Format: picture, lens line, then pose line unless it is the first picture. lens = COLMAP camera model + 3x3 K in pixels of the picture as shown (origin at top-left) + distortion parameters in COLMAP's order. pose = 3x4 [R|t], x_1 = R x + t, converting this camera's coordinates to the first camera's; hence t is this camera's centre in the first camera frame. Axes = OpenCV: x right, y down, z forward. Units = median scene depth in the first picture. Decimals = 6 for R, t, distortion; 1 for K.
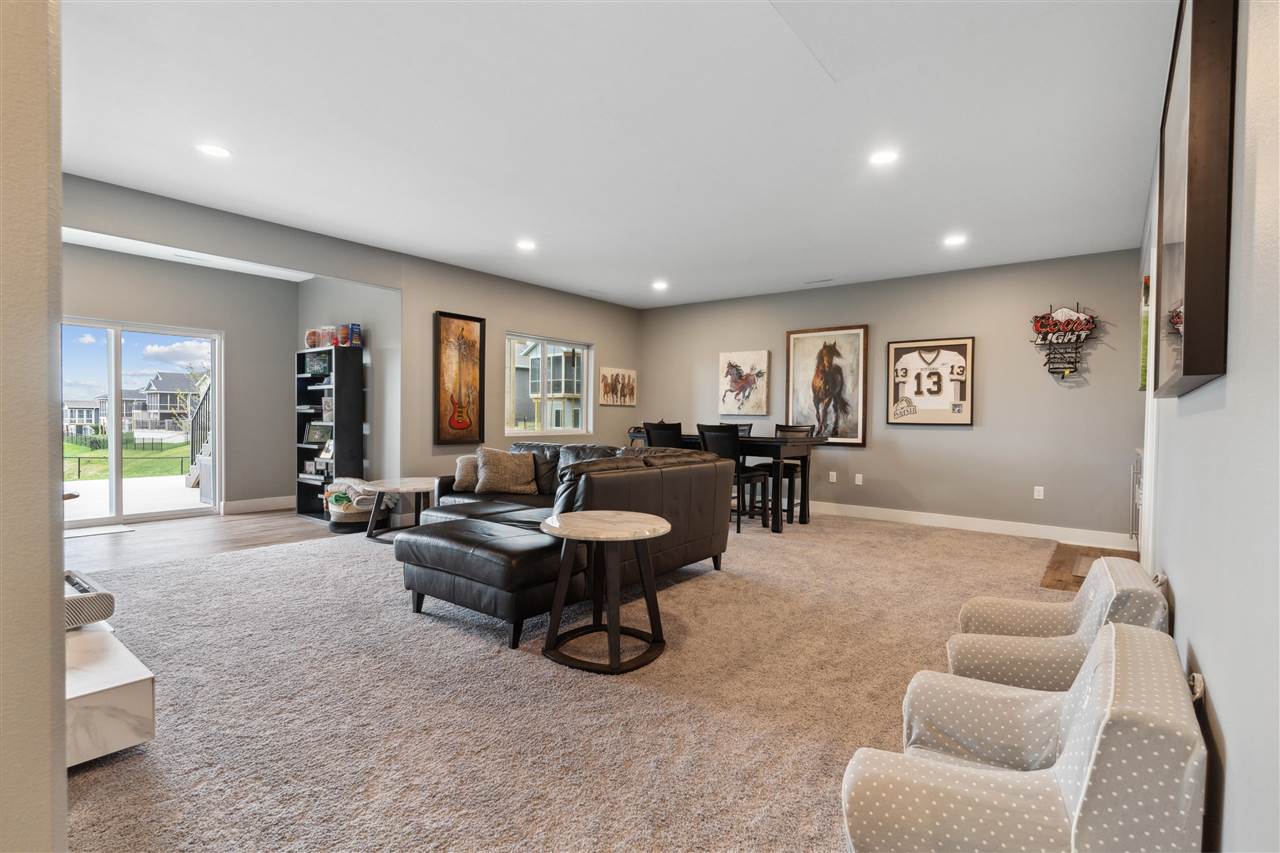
lens RADIAL K [[609.0, 0, 640.0], [0, 609.0, 426.5], [0, 0, 1]] dist [-0.000142, -0.000418]
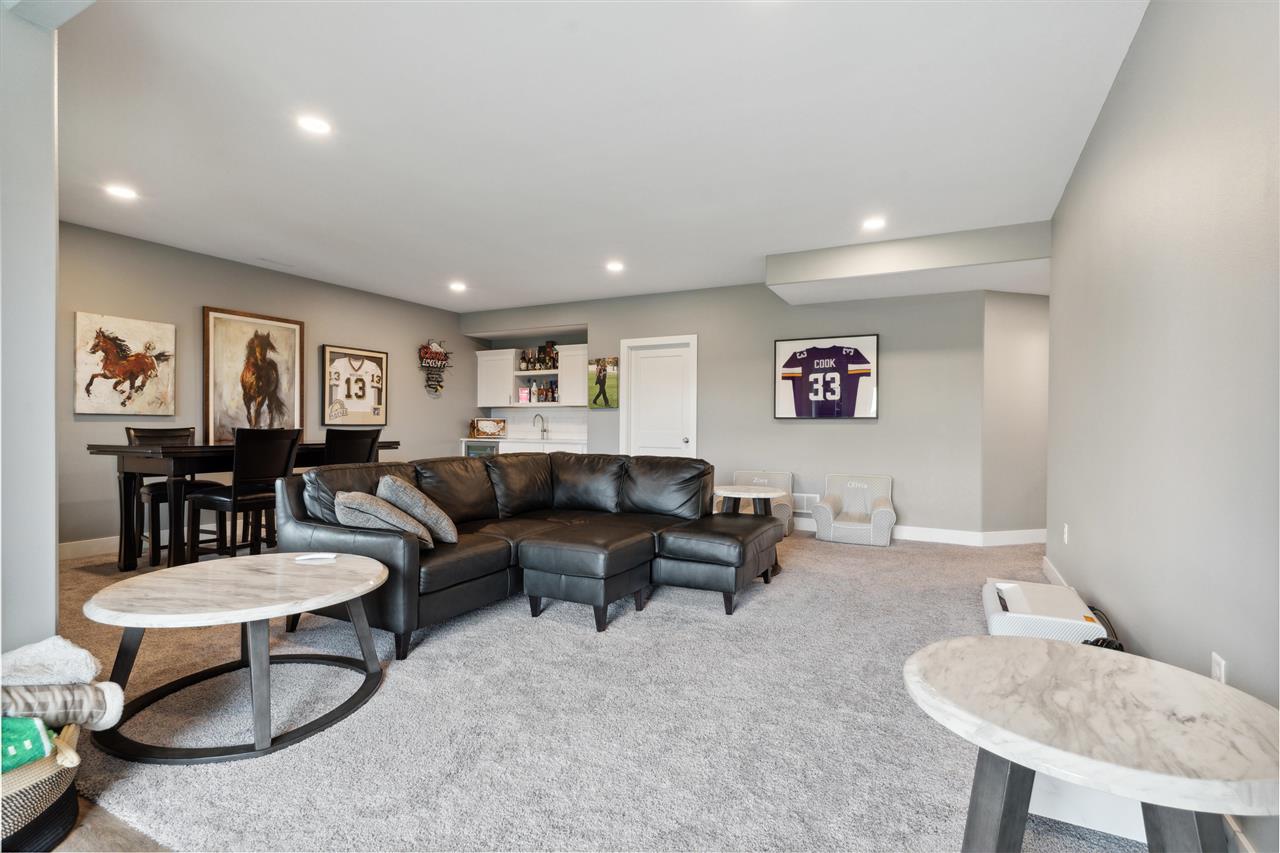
lens RADIAL K [[609.0, 0, 640.0], [0, 609.0, 426.5], [0, 0, 1]] dist [-0.000142, -0.000418]
pose [[-0.178395, -0.014720, 0.983849, -0.685860], [0.005779, 0.999855, 0.016007, -0.015736], [-0.983942, 0.008541, -0.178284, 0.672550]]
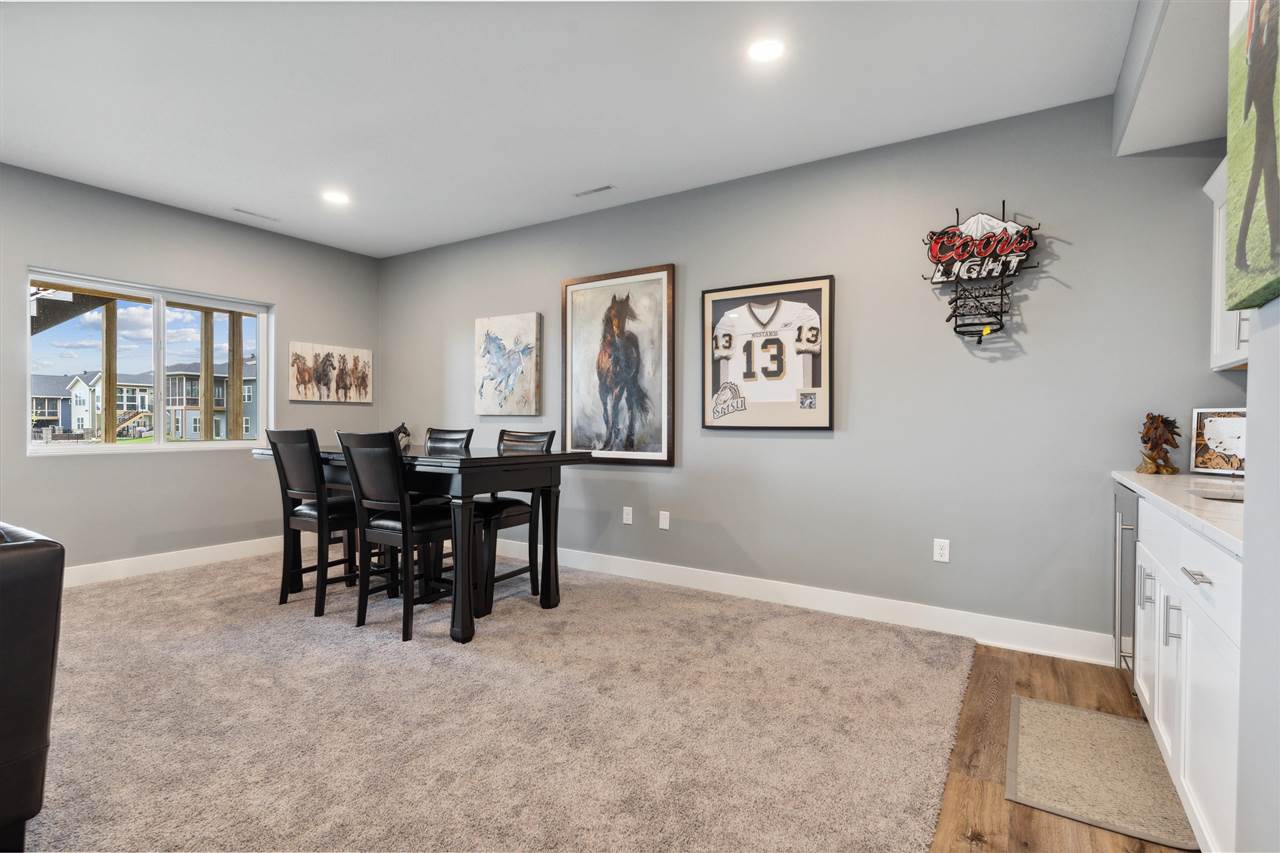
lens RADIAL K [[609.0, 0, 640.0], [0, 609.0, 426.5], [0, 0, 1]] dist [-0.000142, -0.000418]
pose [[0.995302, -0.009213, 0.096377, 0.290444], [0.009699, 0.999942, -0.004580, -0.003811], [-0.096329, 0.005493, 0.995334, 0.417542]]
